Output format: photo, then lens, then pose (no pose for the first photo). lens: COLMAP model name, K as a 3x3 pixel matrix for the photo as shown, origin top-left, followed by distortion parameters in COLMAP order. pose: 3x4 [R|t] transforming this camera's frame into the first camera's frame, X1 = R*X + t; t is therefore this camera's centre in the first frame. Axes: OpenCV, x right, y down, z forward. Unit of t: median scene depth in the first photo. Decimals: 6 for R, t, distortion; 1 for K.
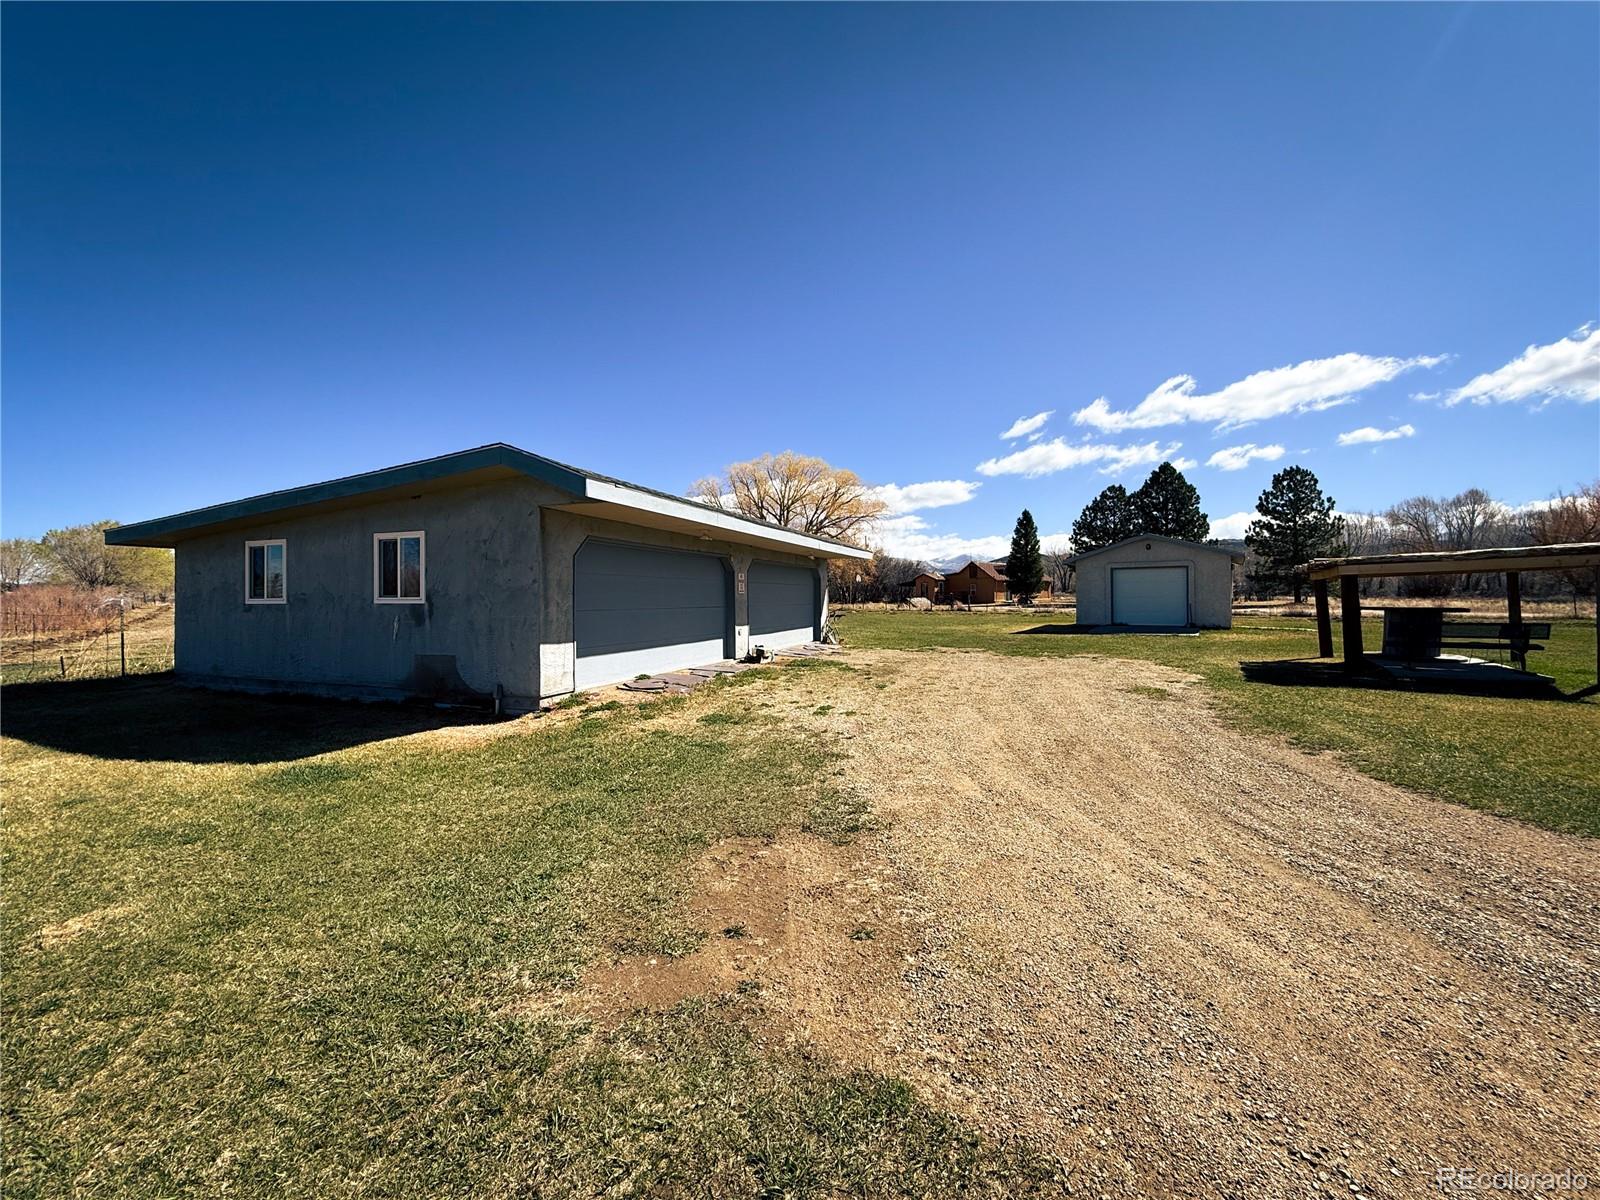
lens RADIAL K [[635.3, 0, 795.4], [0, 635.3, 590.3], [0, 0, 1]] dist [-0.006492, 0.000716]
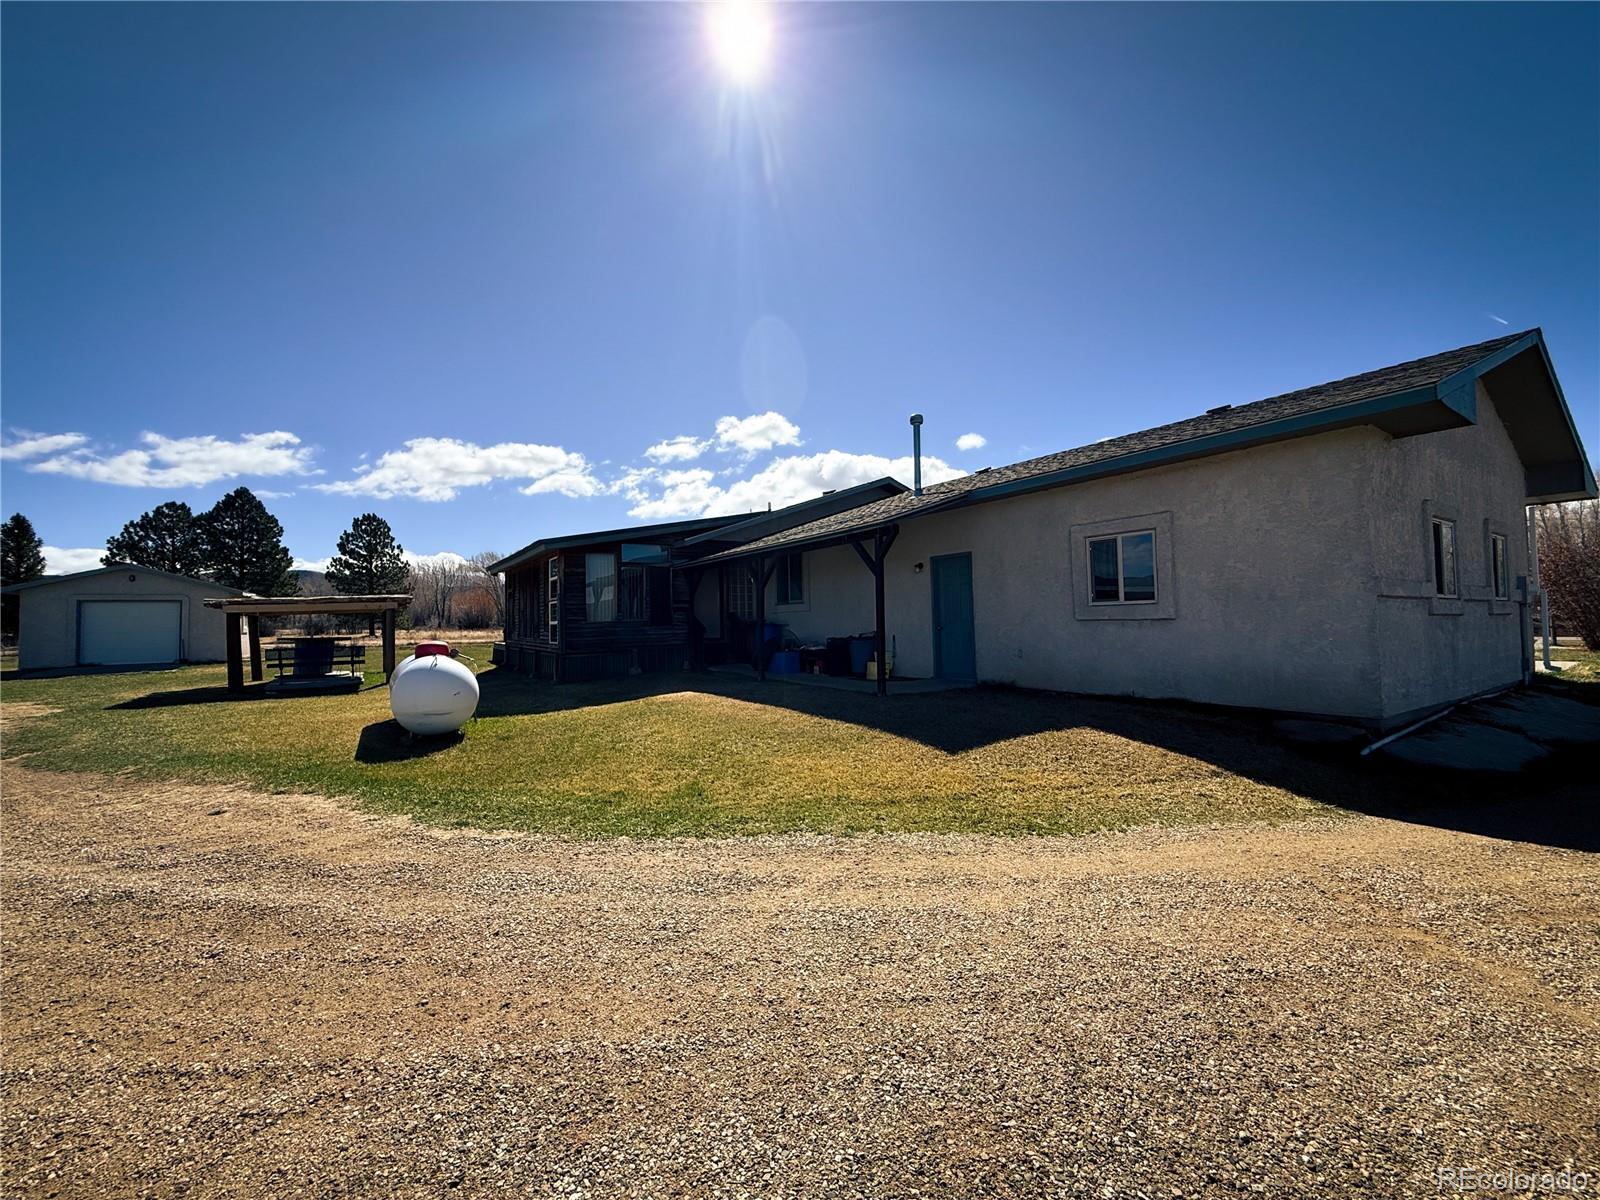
lens RADIAL K [[635.3, 0, 806.6], [0, 635.3, 601.7], [0, 0, 1]] dist [-0.006492, 0.000716]
pose [[0.361411, 0.027731, 0.931994, 0.026180], [0.005201, 0.999482, -0.031756, -0.000286], [-0.932392, 0.016324, 0.361079, -0.116474]]
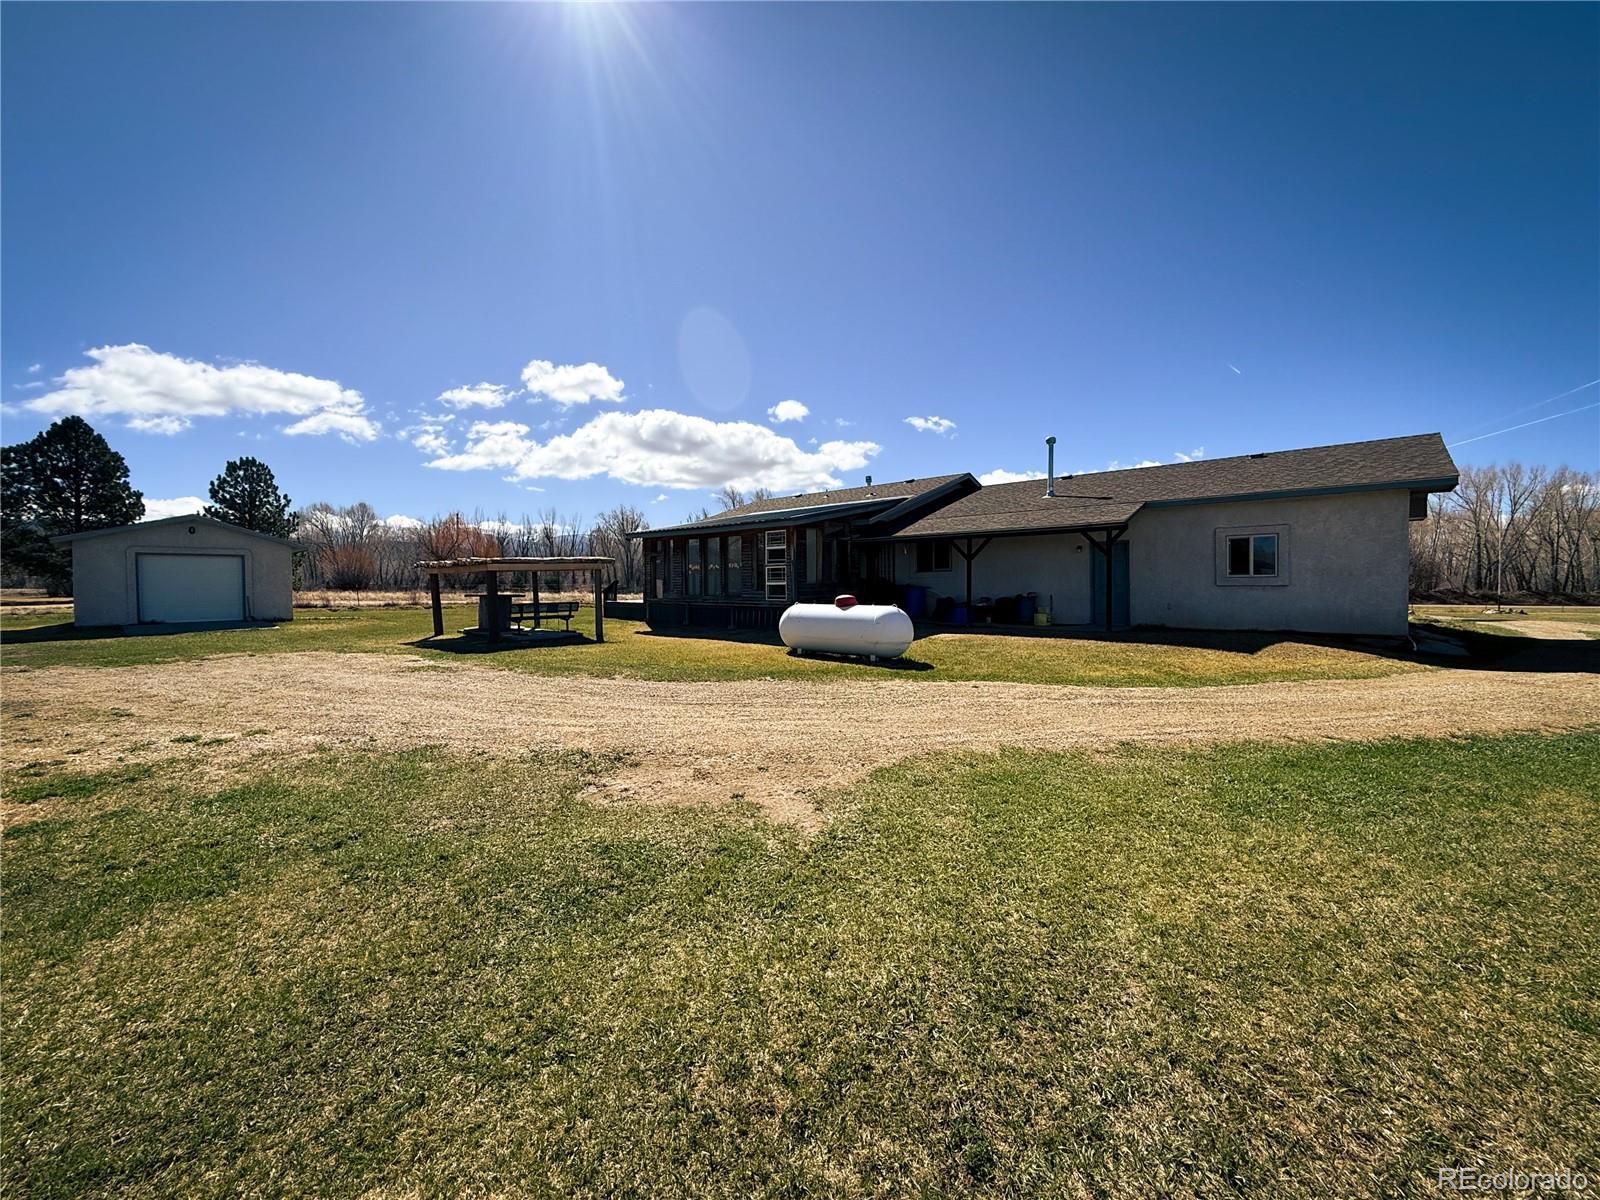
lens RADIAL K [[635.3, 0, 796.0], [0, 635.3, 599.3], [0, 0, 1]] dist [-0.006492, 0.000716]
pose [[0.112278, -0.016405, 0.993541, -0.096359], [-0.006697, 0.999829, 0.017265, 0.002197], [-0.993654, -0.008592, 0.112149, 0.041614]]
